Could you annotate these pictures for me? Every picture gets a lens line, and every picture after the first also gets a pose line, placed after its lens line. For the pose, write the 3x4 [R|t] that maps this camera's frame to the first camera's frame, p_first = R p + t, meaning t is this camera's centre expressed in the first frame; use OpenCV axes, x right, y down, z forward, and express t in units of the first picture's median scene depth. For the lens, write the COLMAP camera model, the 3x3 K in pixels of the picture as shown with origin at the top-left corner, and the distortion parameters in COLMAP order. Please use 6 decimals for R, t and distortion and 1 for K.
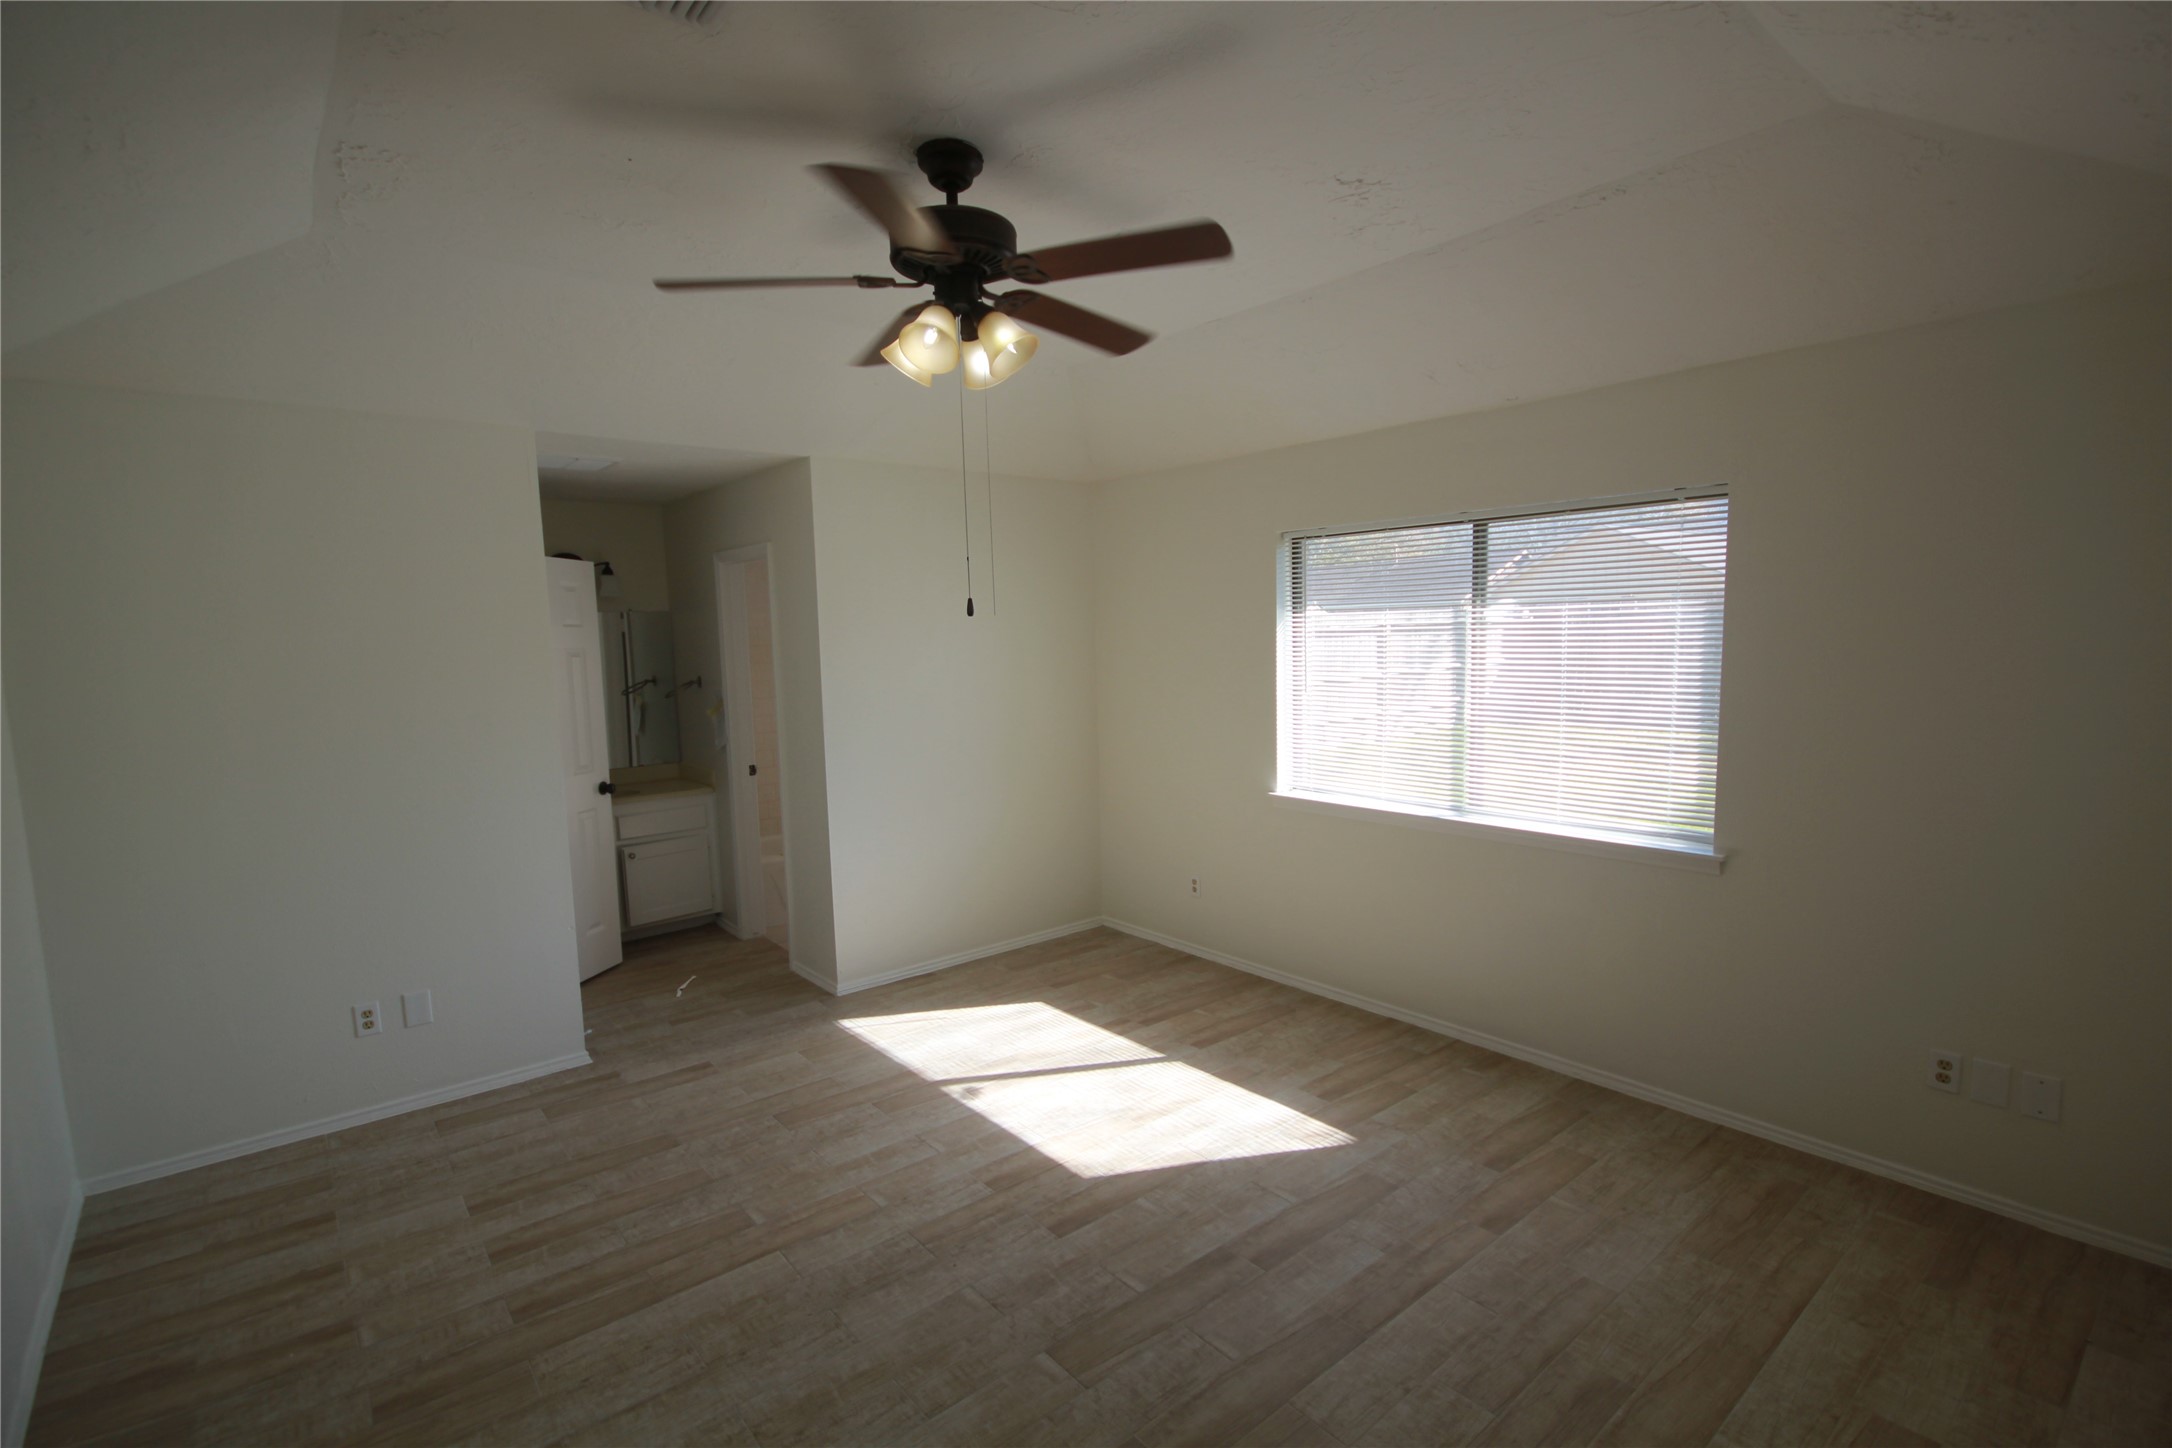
lens RADIAL K [[1005.7, 0, 1091.8], [0, 1005.7, 746.3], [0, 0, 1]] dist [-0.000076, -0.000614]
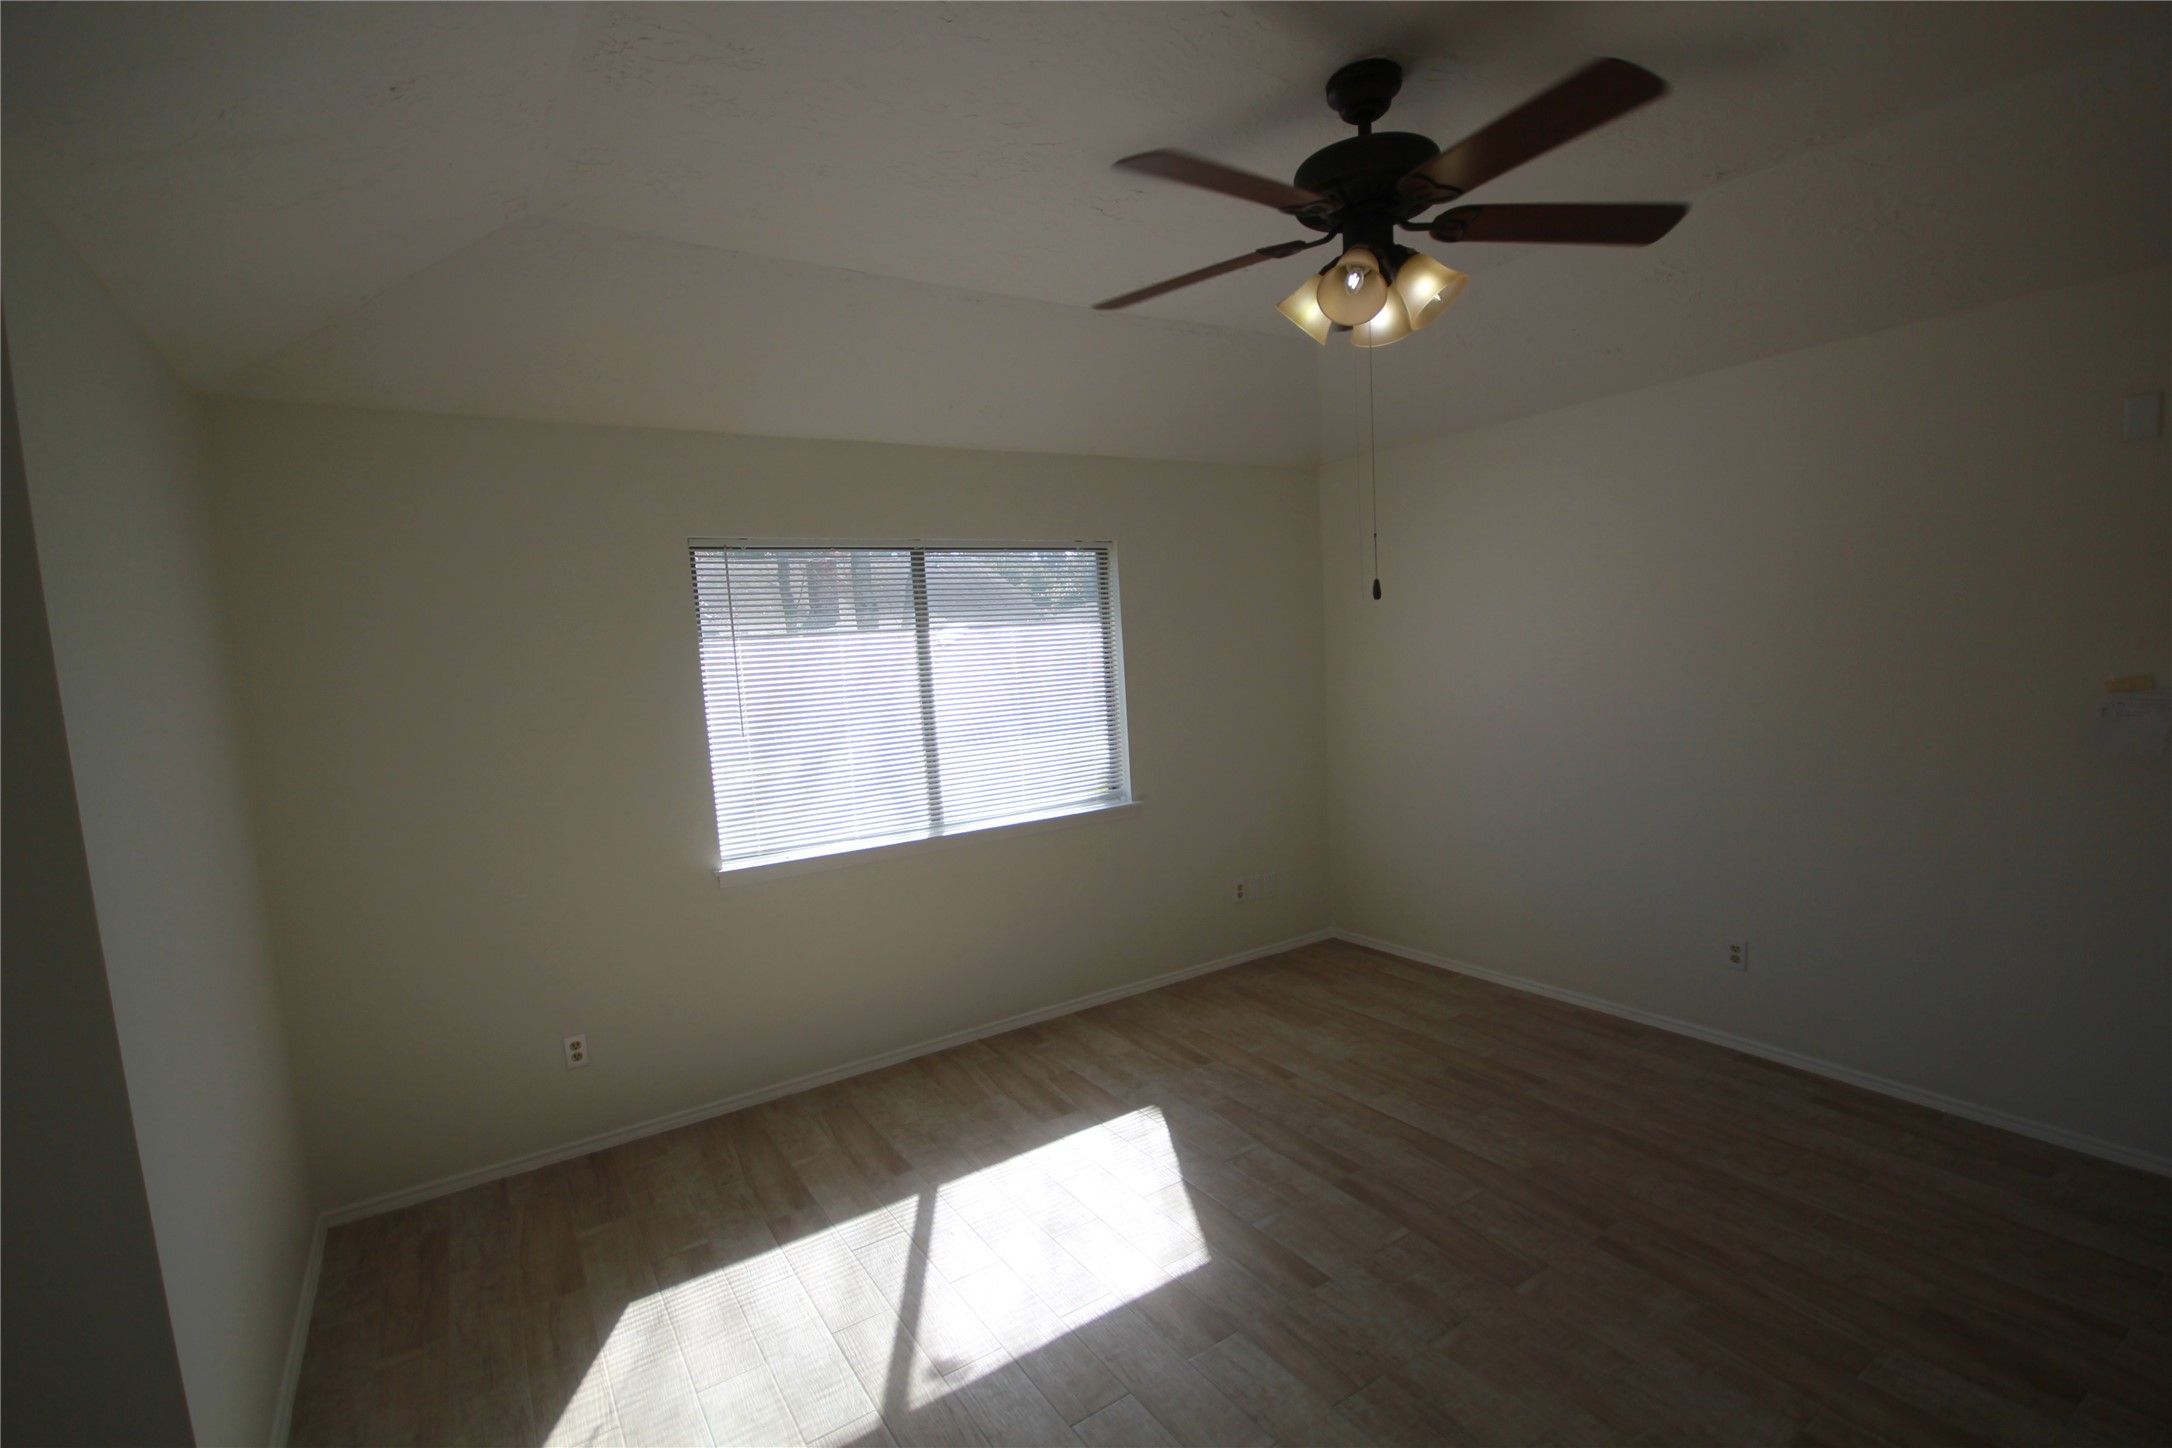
lens RADIAL K [[1005.8, 0, 1094.7], [0, 1005.8, 746.6], [0, 0, 1]] dist [0.001408, 0.000418]
pose [[0.118608, -0.088129, 0.989022, -0.919488], [0.167174, 0.983607, 0.067599, -0.087210], [-0.978767, 0.157321, 0.131397, 1.009185]]
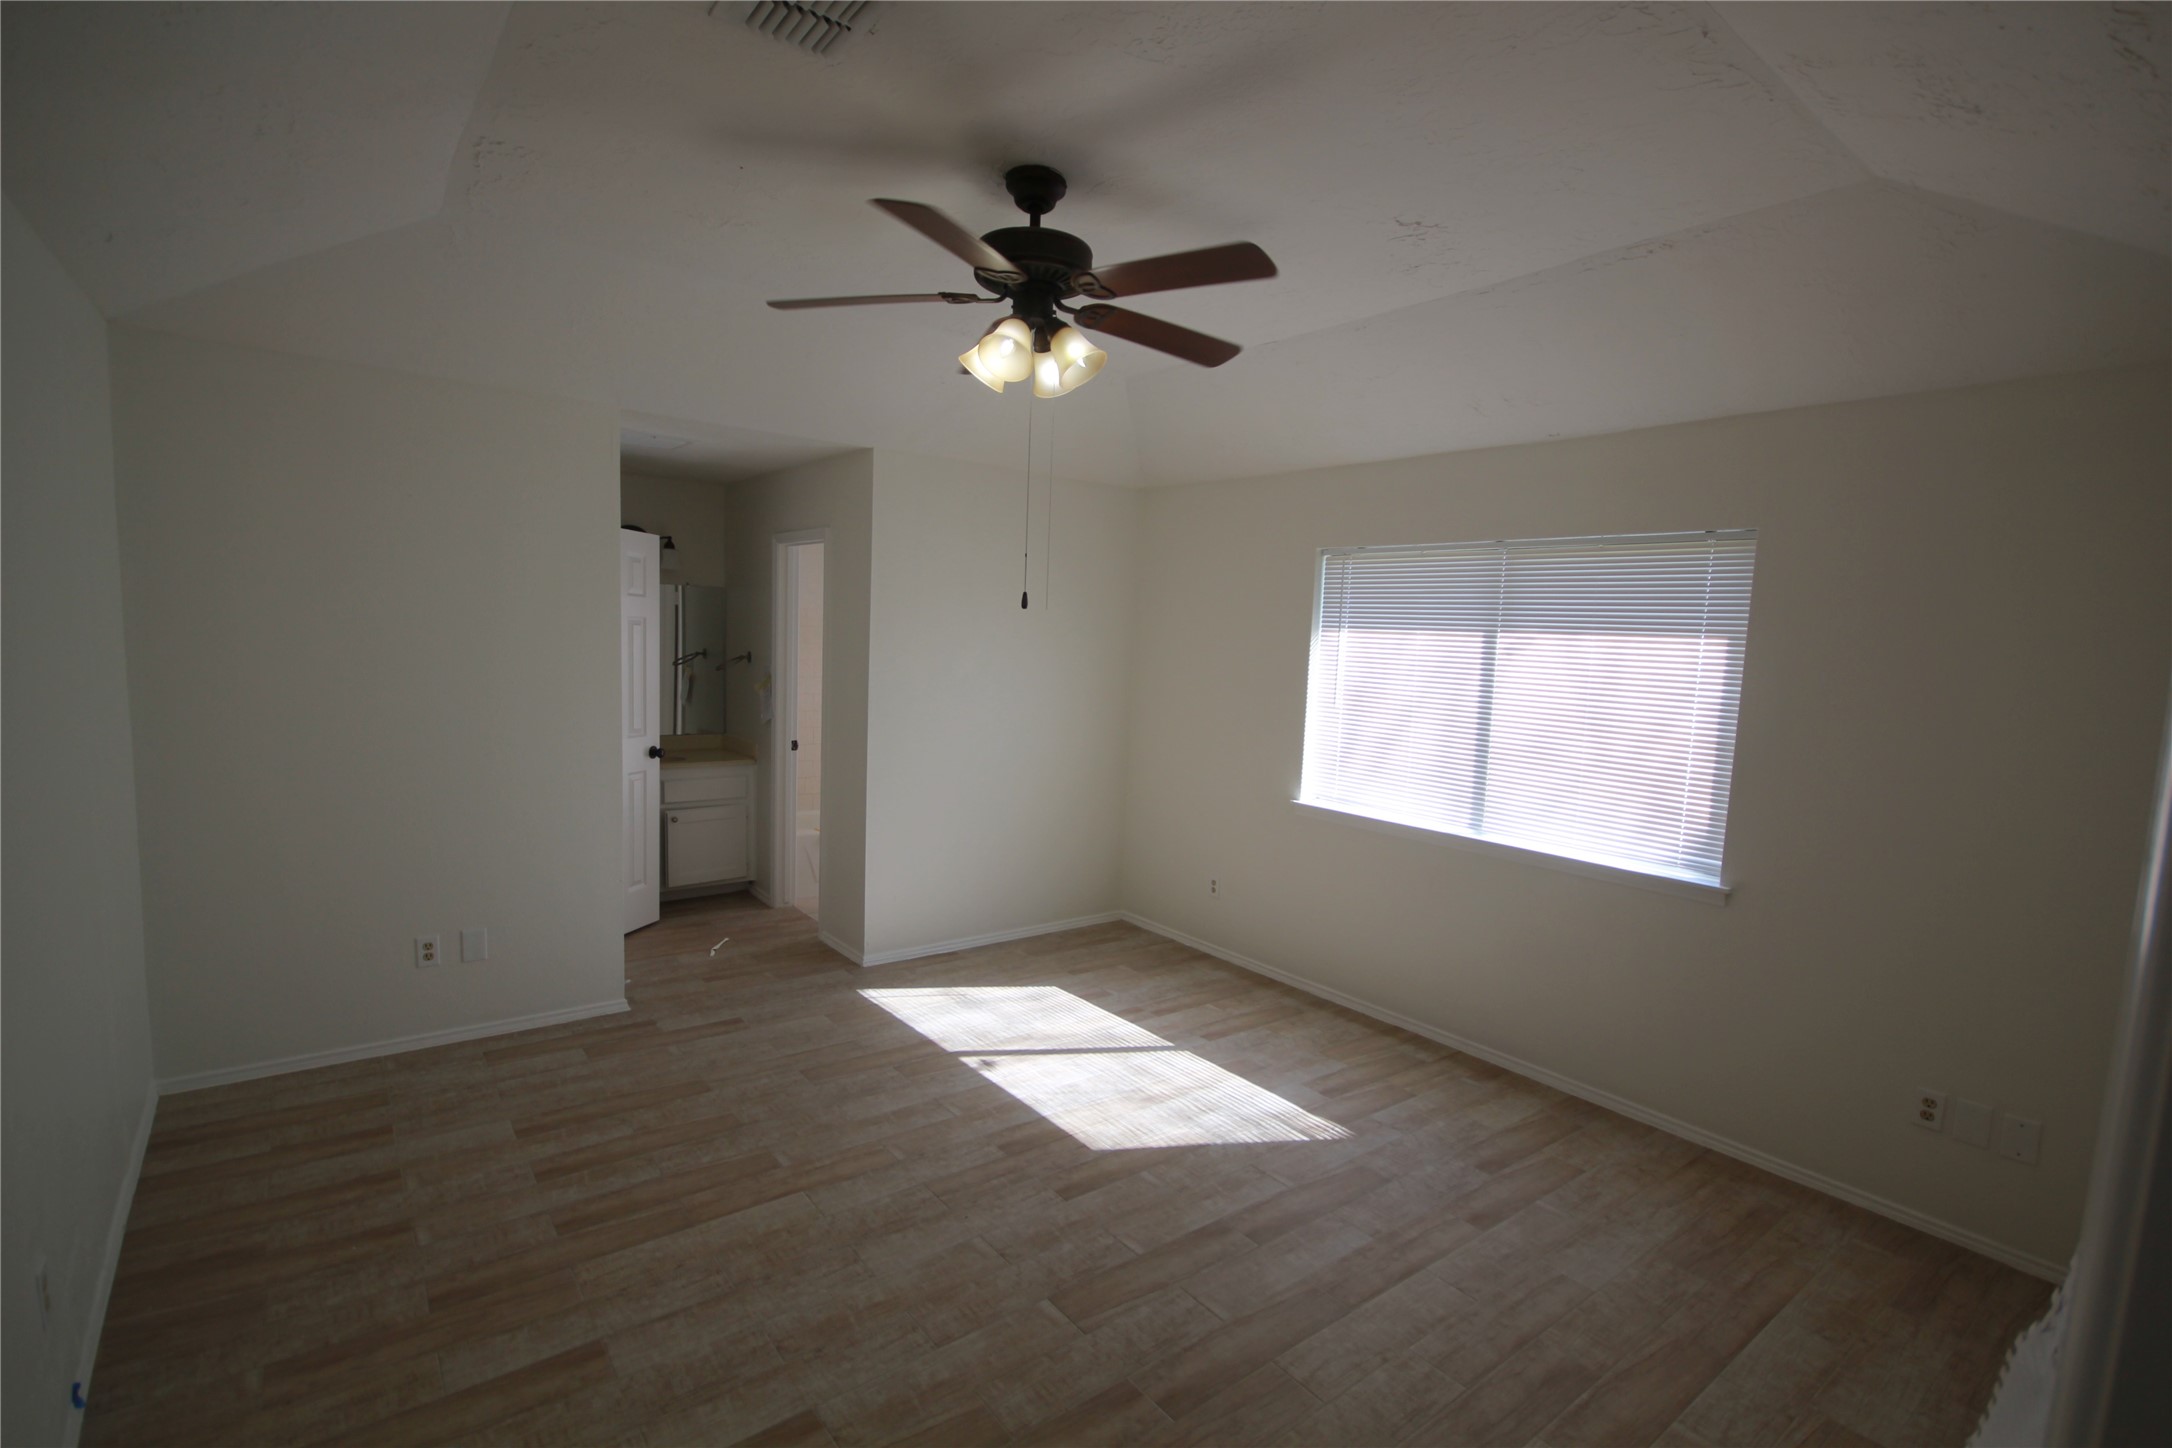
lens RADIAL K [[1005.8, 0, 1094.7], [0, 1005.8, 746.6], [0, 0, 1]] dist [0.001408, 0.000418]
pose [[0.997408, 0.068318, -0.022584, -0.010535], [-0.068395, 0.997655, -0.002647, 0.012789], [0.022350, 0.004185, 0.999741, -0.058883]]
